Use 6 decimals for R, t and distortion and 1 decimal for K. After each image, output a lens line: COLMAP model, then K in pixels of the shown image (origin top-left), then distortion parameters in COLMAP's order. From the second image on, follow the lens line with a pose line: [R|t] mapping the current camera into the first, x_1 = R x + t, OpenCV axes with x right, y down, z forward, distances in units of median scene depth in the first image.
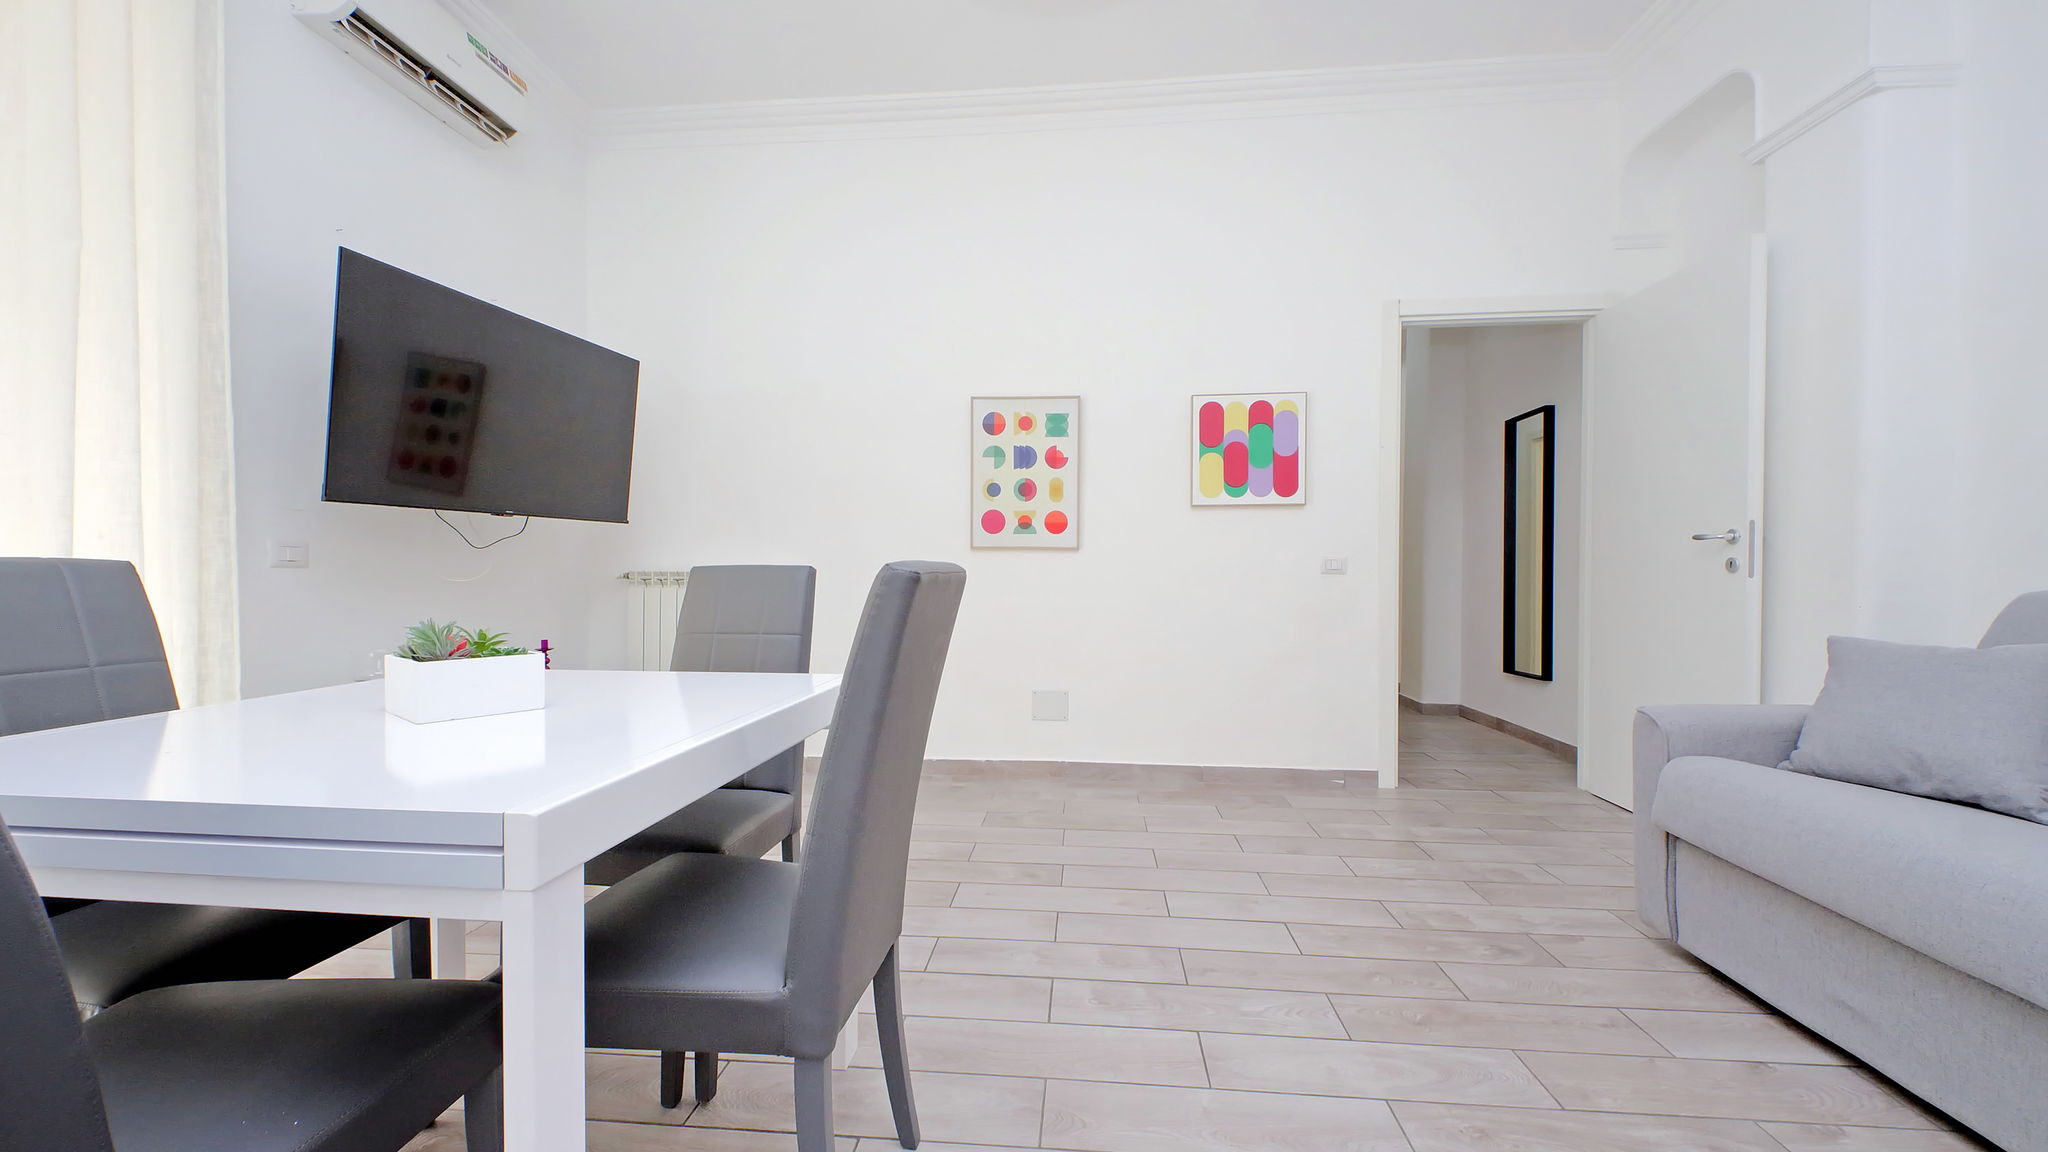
lens RADIAL K [[776.6, 0, 1029.2], [0, 776.6, 575.6], [0, 0, 1]] dist [0.027523, -0.009910]
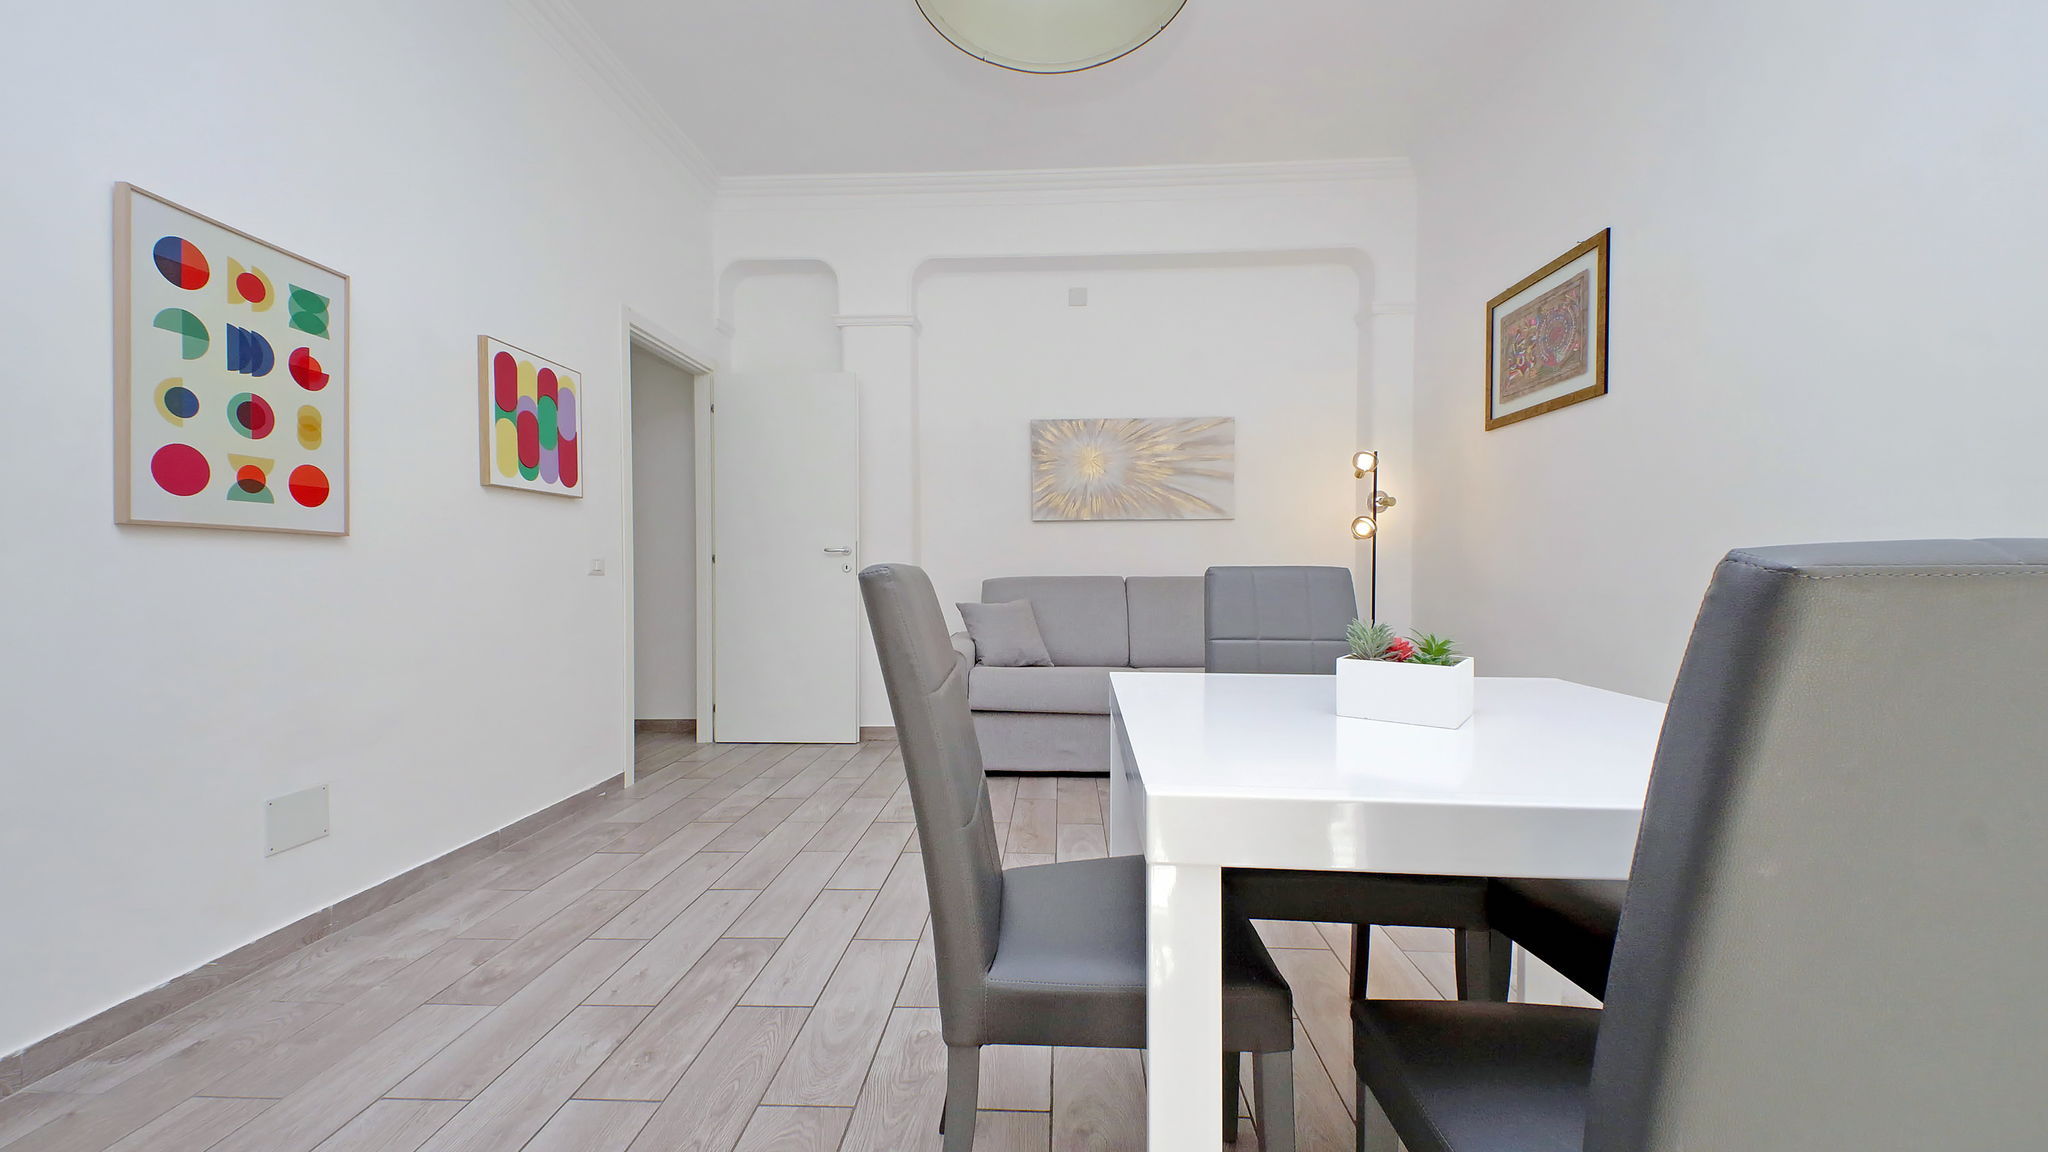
lens RADIAL K [[776.6, 0, 1021.9], [0, 776.6, 581.4], [0, 0, 1]] dist [0.027523, -0.009910]
pose [[-0.032669, -0.014911, 0.999355, -0.563846], [0.009478, 0.999839, 0.015228, -0.004138], [-0.999421, 0.009969, -0.032522, 0.522845]]
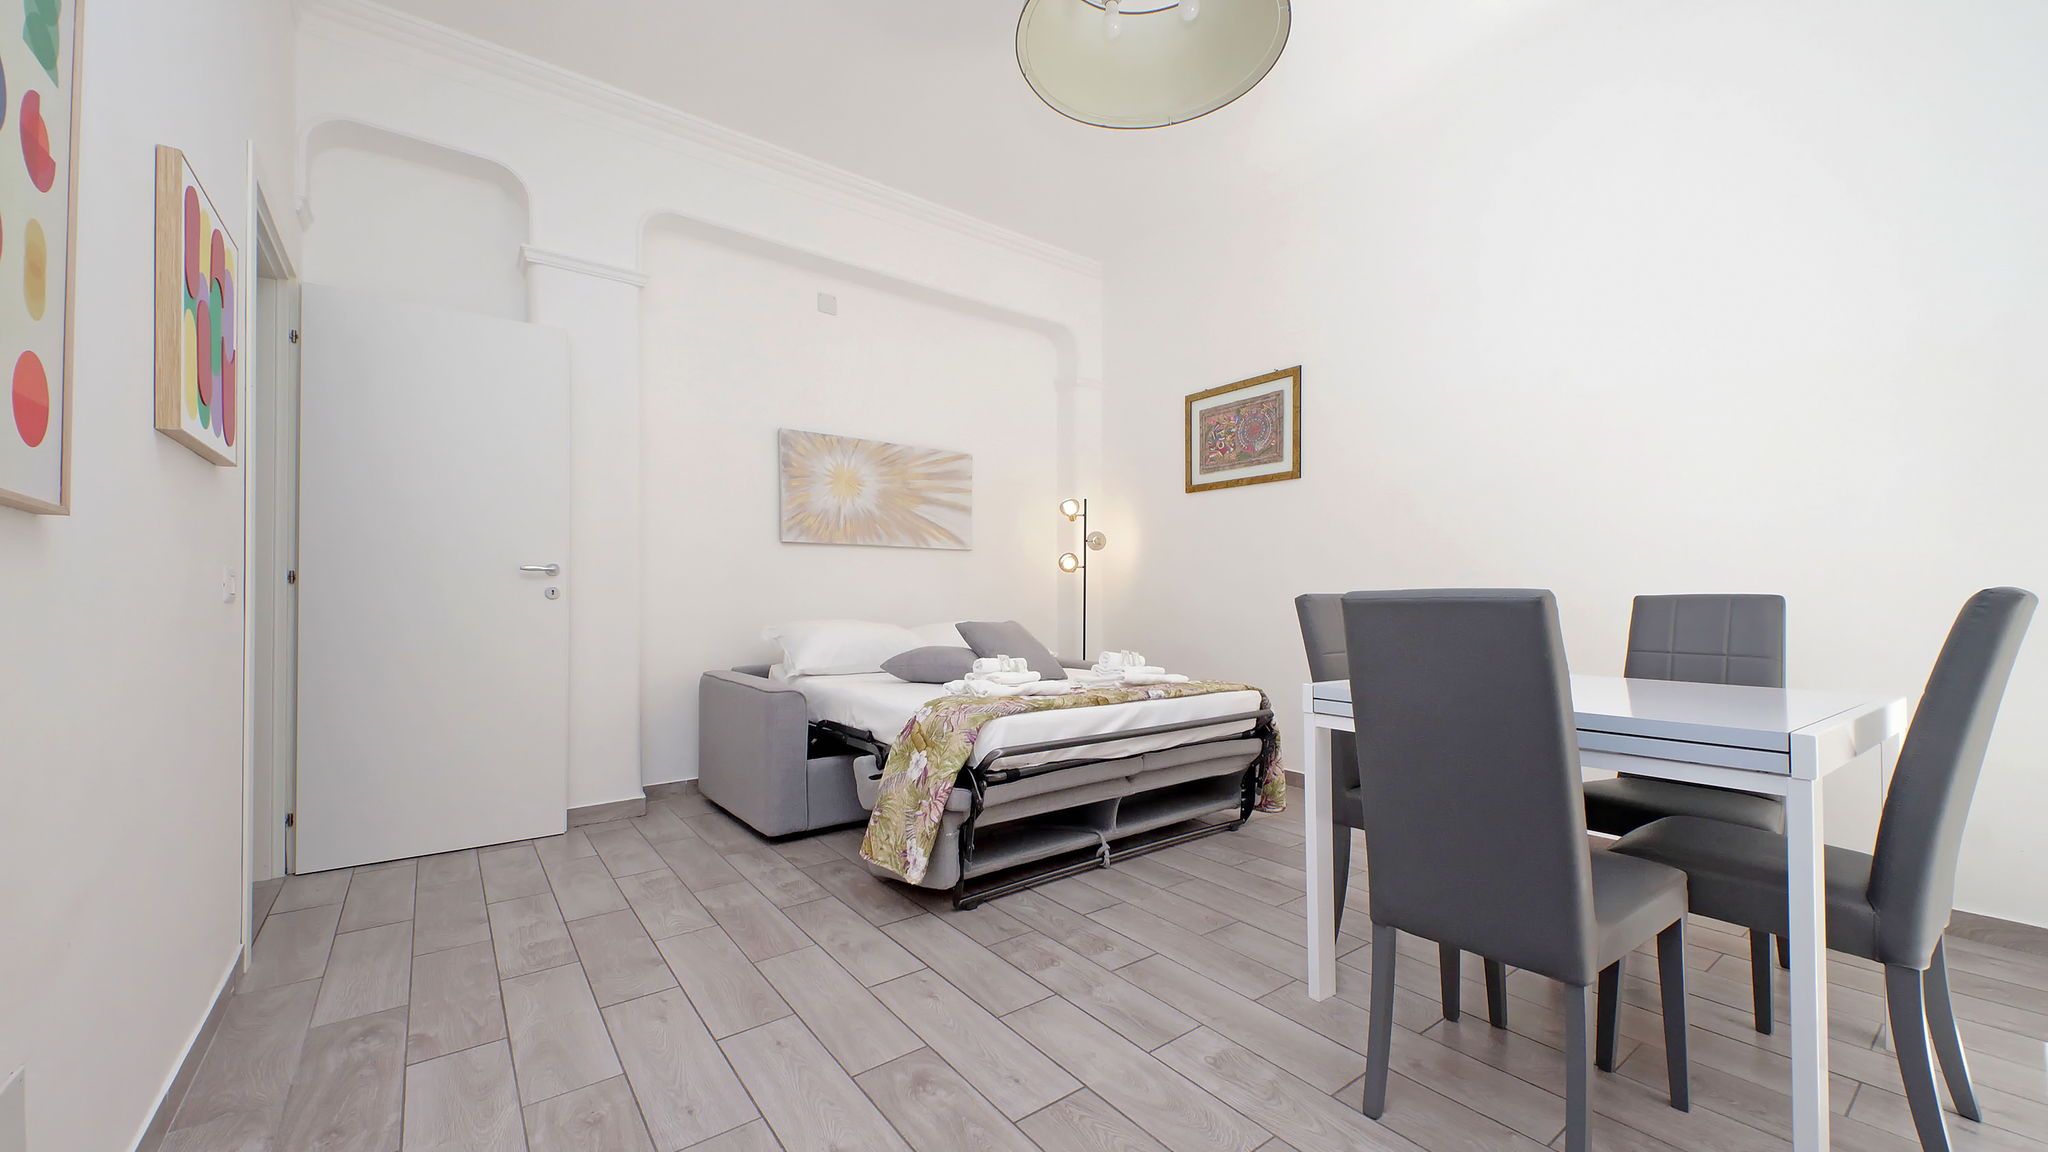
lens RADIAL K [[776.6, 0, 1040.0], [0, 776.6, 597.4], [0, 0, 1]] dist [0.027523, -0.009910]
pose [[-0.675778, 0.000476, 0.737105, -0.375665], [0.004144, 0.999986, 0.003153, -0.005377], [-0.737094, 0.005186, -0.675770, 0.959421]]
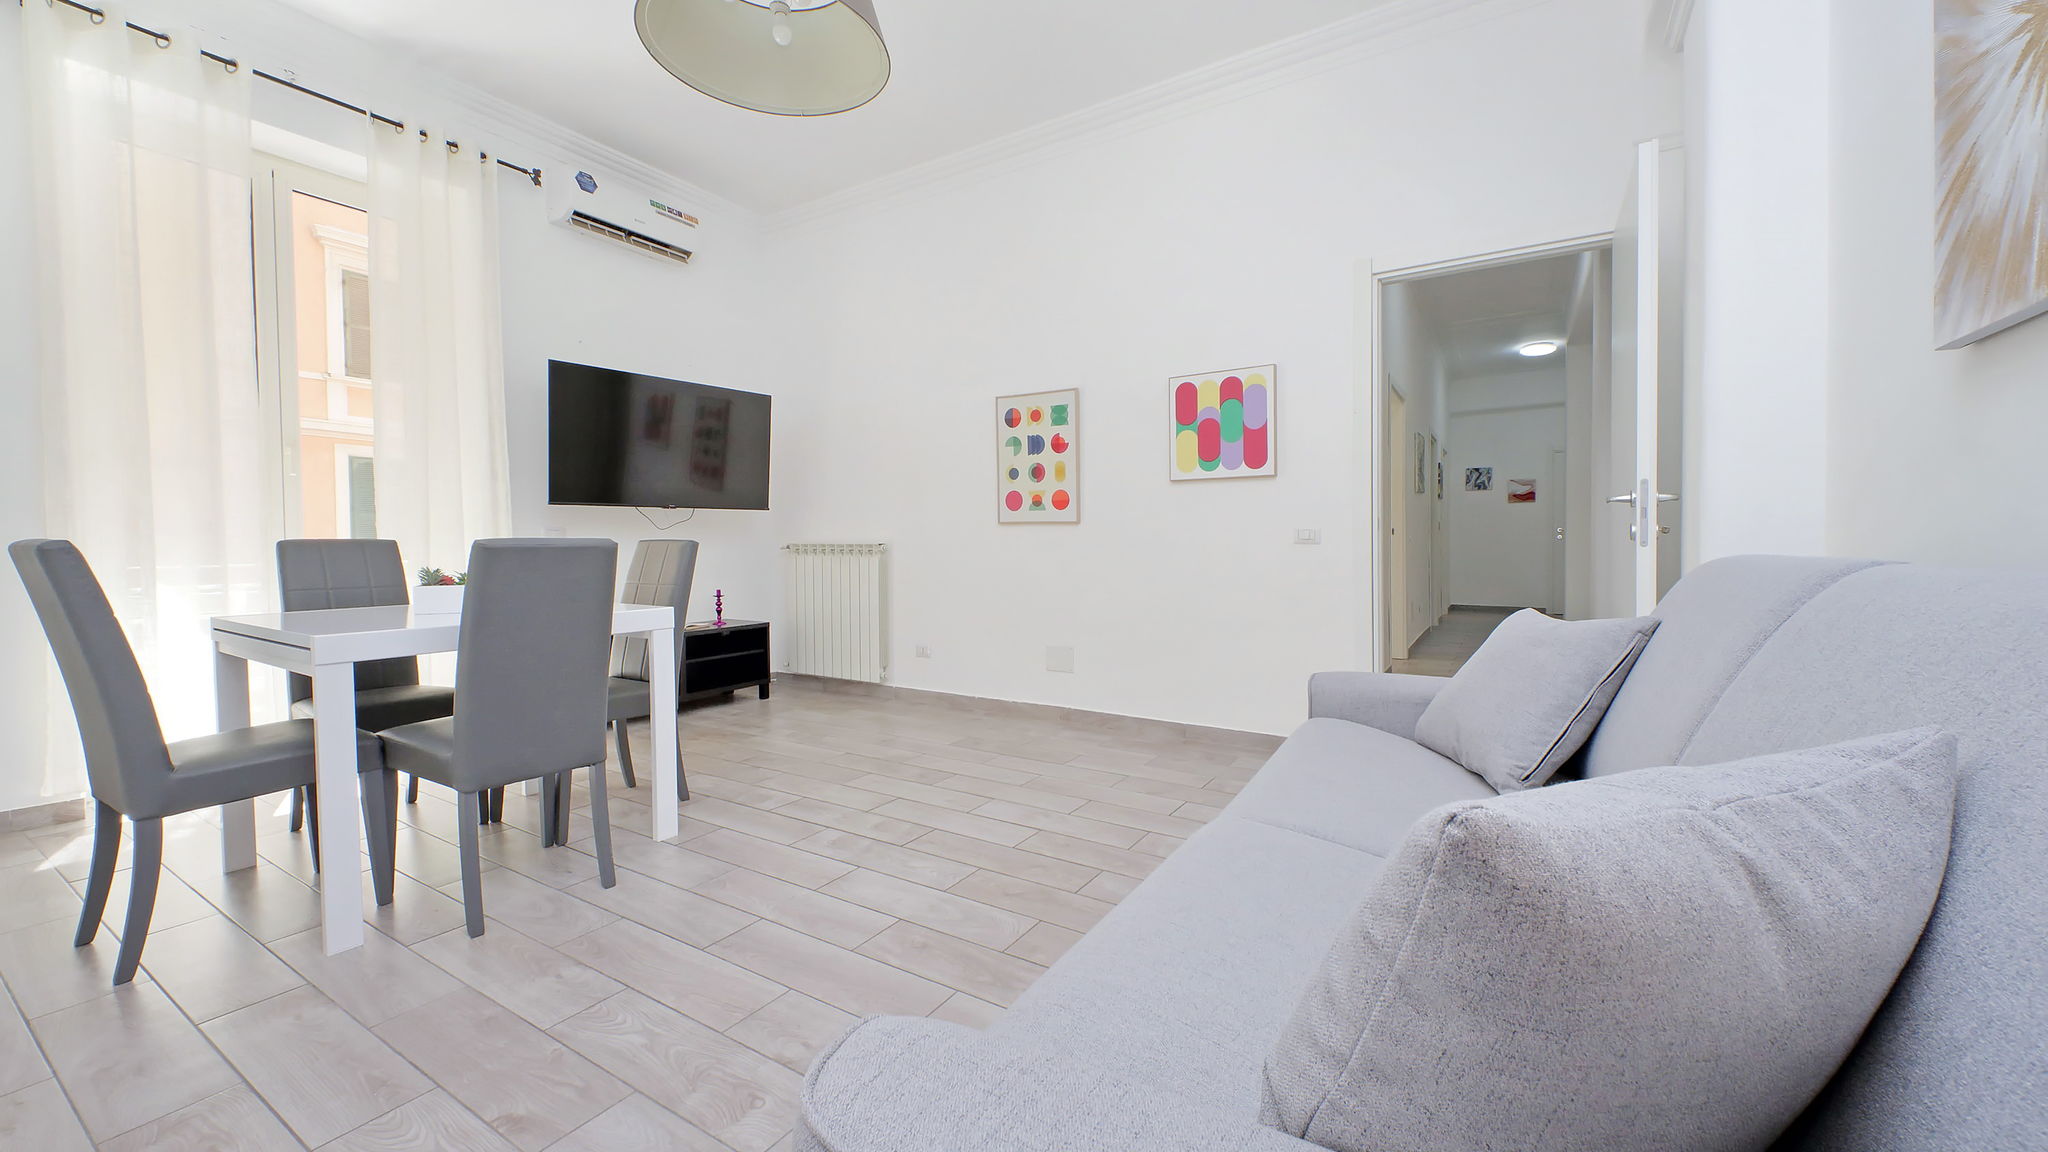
lens RADIAL K [[776.6, 0, 1026.6], [0, 776.6, 568.6], [0, 0, 1]] dist [0.027523, -0.009910]
pose [[0.890541, 0.010663, -0.454778, 0.529171], [0.002117, 0.999617, 0.027583, 0.001365], [0.454898, -0.025527, 0.890178, -0.050439]]
